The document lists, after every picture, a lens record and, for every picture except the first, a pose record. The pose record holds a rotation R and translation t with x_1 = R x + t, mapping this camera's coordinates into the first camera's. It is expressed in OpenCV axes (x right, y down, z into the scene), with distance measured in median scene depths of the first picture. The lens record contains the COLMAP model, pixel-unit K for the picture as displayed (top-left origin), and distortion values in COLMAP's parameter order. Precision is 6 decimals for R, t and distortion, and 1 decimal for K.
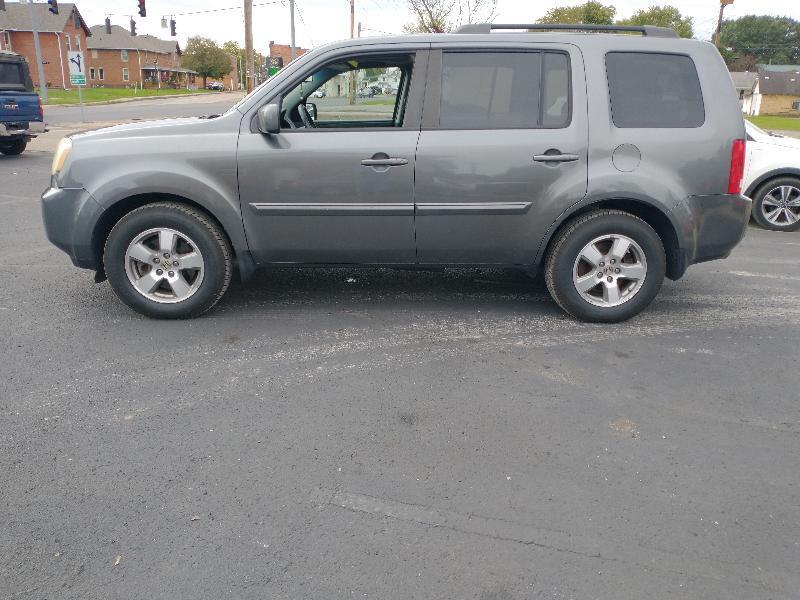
lens RADIAL K [[648.2, 0, 400.0], [0, 648.2, 300.0], [0, 0, 1]] dist [0.033993, -0.058033]
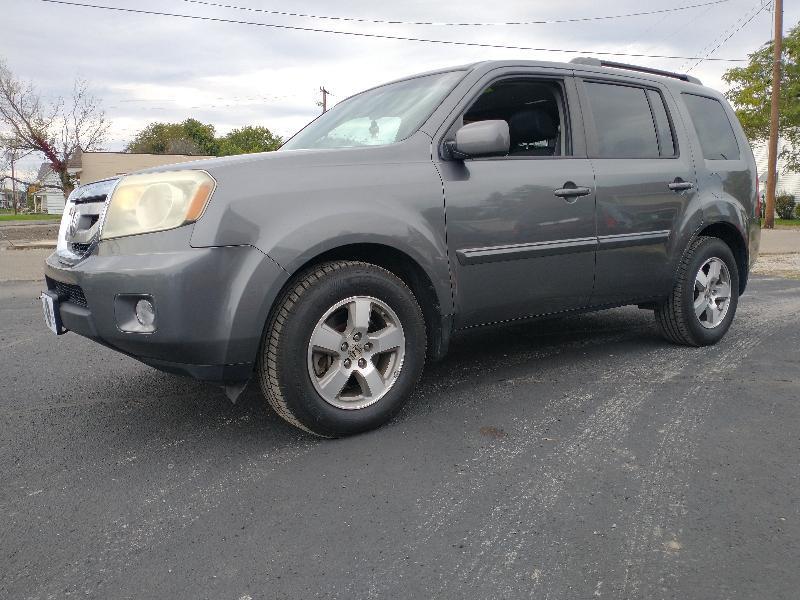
lens RADIAL K [[648.2, 0, 400.0], [0, 648.2, 300.0], [0, 0, 1]] dist [0.033993, -0.058033]
pose [[0.836393, -0.113053, 0.536344, -0.670115], [0.198723, 0.974469, -0.104493, -0.025731], [-0.510838, 0.193982, 0.837506, 0.398794]]
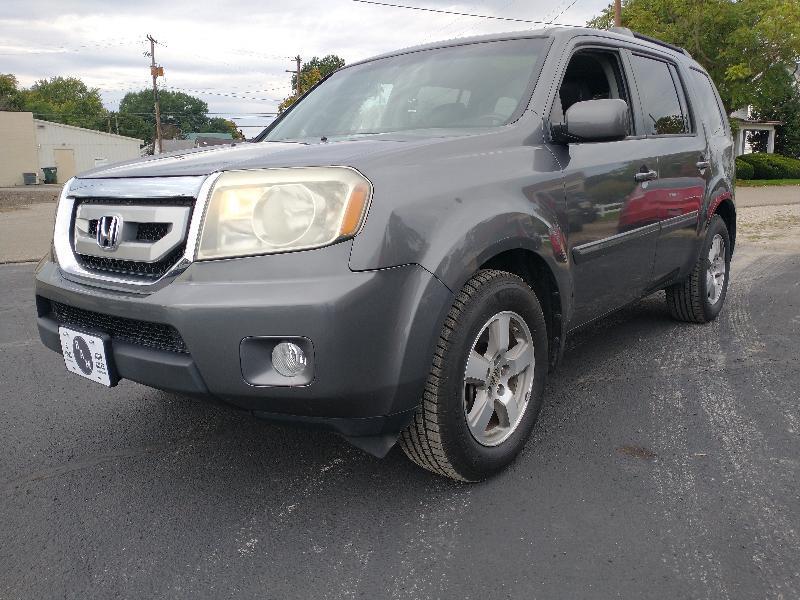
lens RADIAL K [[652.1, 0, 400.0], [0, 652.1, 300.0], [0, 0, 1]] dist [0.011566, -0.049558]
pose [[0.678054, -0.189610, 0.710135, -0.803291], [0.259005, 0.965818, 0.010575, -0.144751], [-0.687866, 0.176758, 0.703986, 0.636718]]
